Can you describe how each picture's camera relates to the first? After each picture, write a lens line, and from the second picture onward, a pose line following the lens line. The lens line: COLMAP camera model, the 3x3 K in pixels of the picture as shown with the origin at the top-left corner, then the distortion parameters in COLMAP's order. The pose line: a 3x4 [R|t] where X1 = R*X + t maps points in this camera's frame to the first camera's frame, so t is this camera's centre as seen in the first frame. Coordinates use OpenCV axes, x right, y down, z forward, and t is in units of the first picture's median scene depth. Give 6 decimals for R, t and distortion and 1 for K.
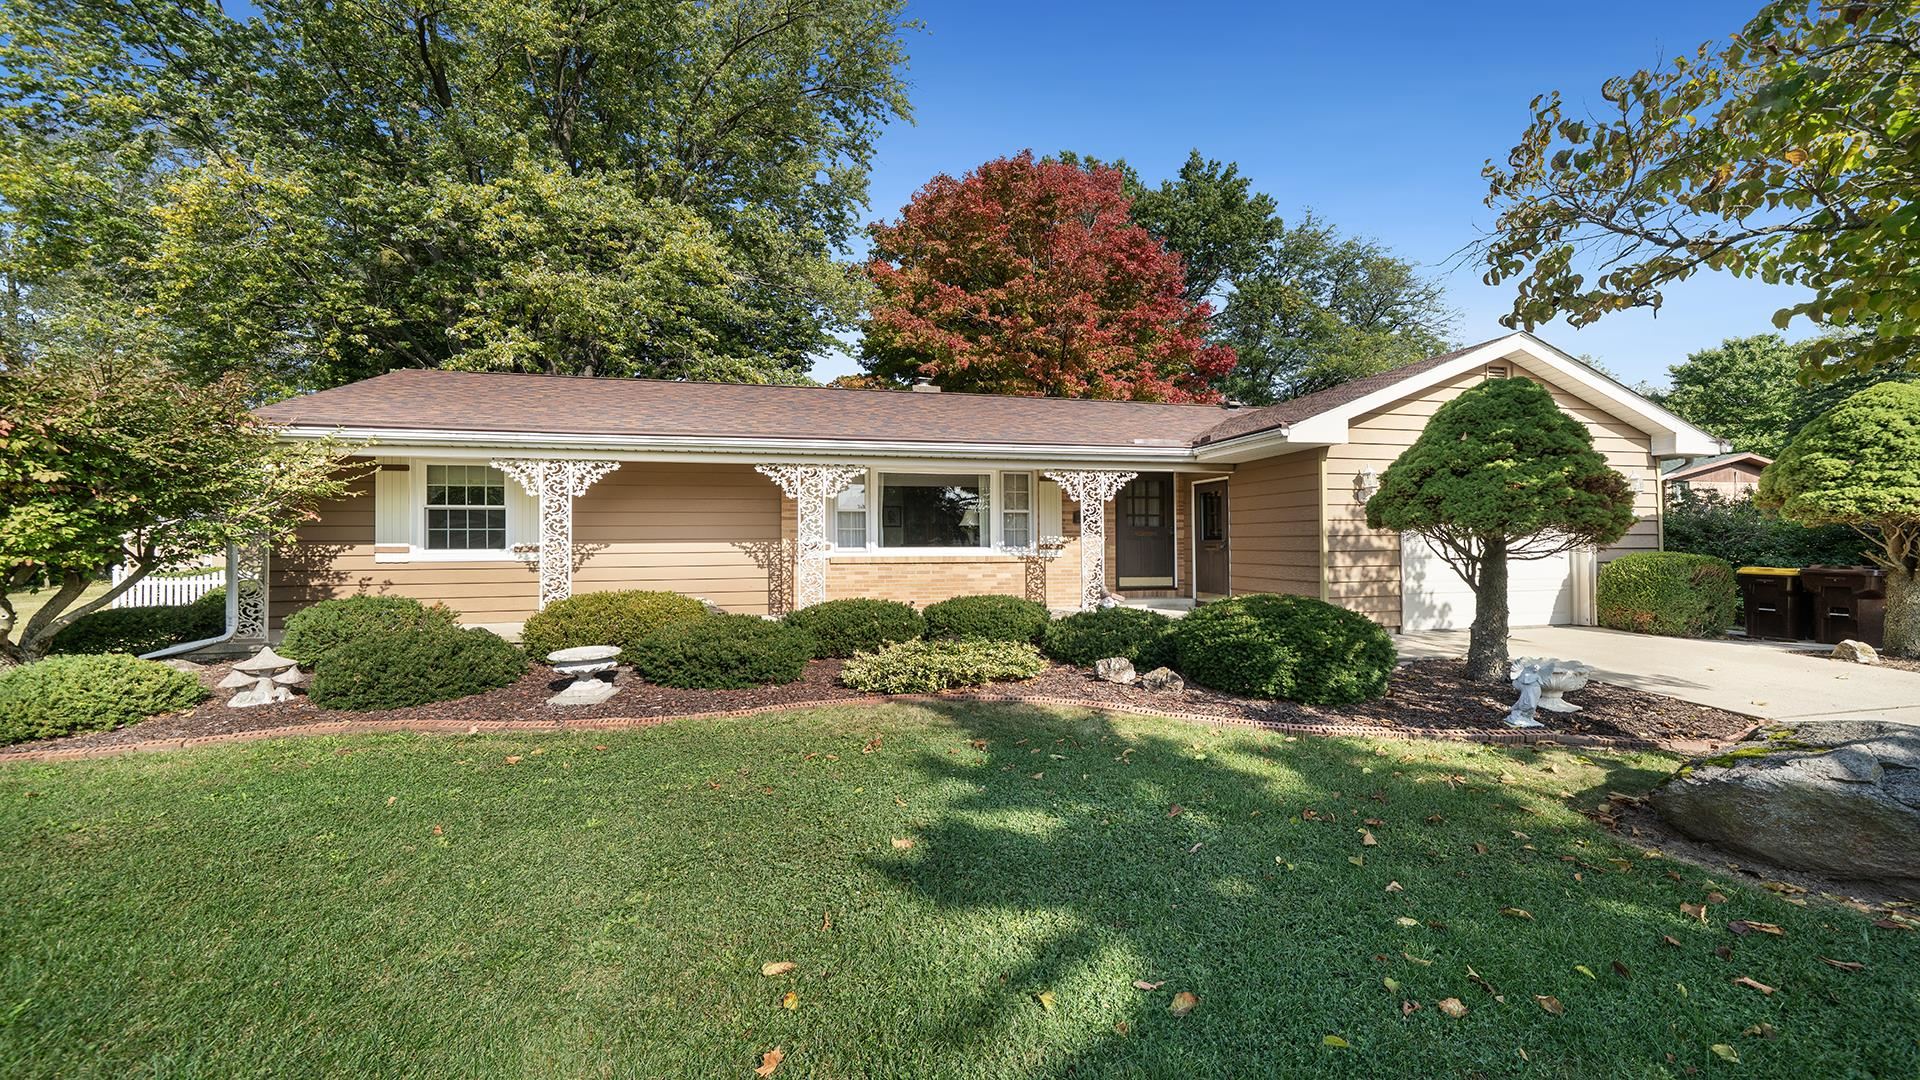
lens RADIAL K [[691.9, 0, 967.4], [0, 691.9, 536.6], [0, 0, 1]] dist [-0.000961, -0.000074]
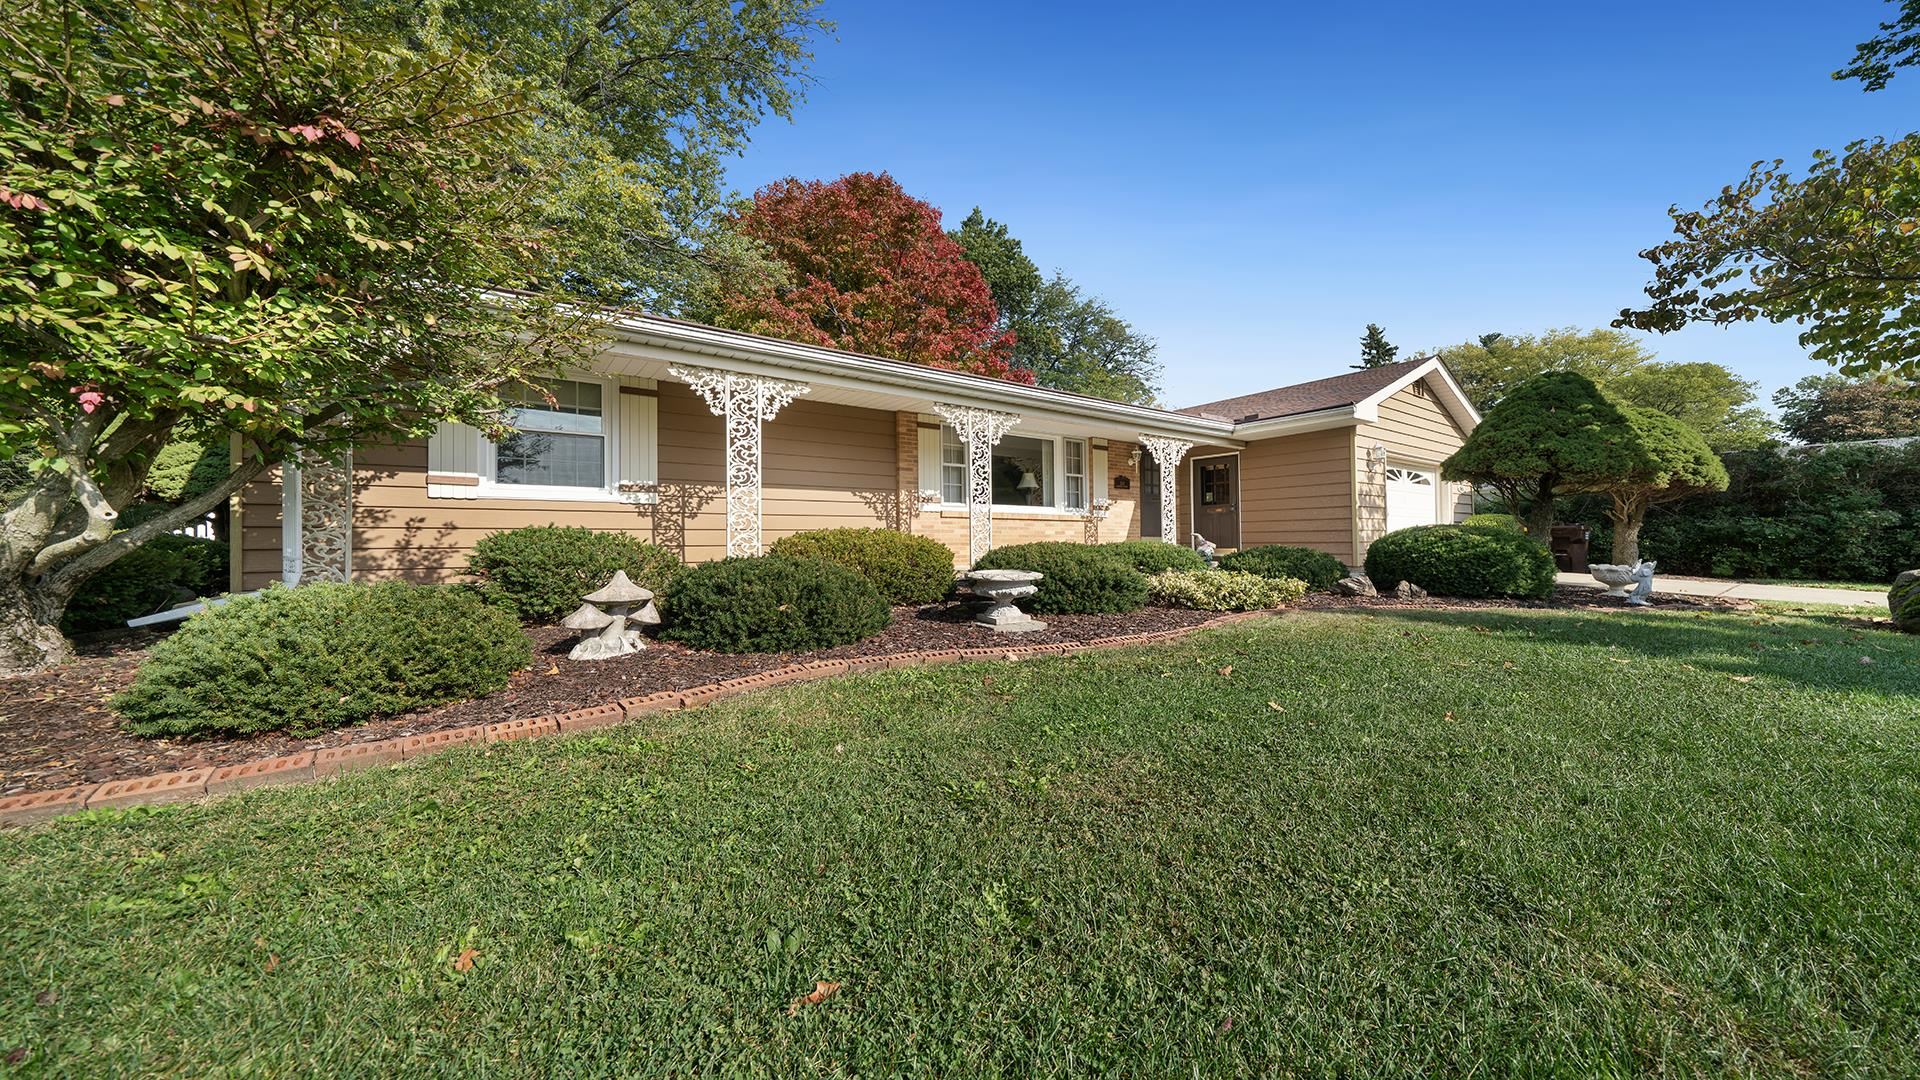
lens RADIAL K [[613.4, 0, 960.0], [0, 613.4, 540.0], [0, 0, 1]] dist [-0.011098, -0.000019]
pose [[0.930054, 0.000627, 0.367423, -0.527042], [-0.002317, 0.999989, 0.004157, 0.071995], [-0.367416, -0.004718, 0.930045, 0.184496]]
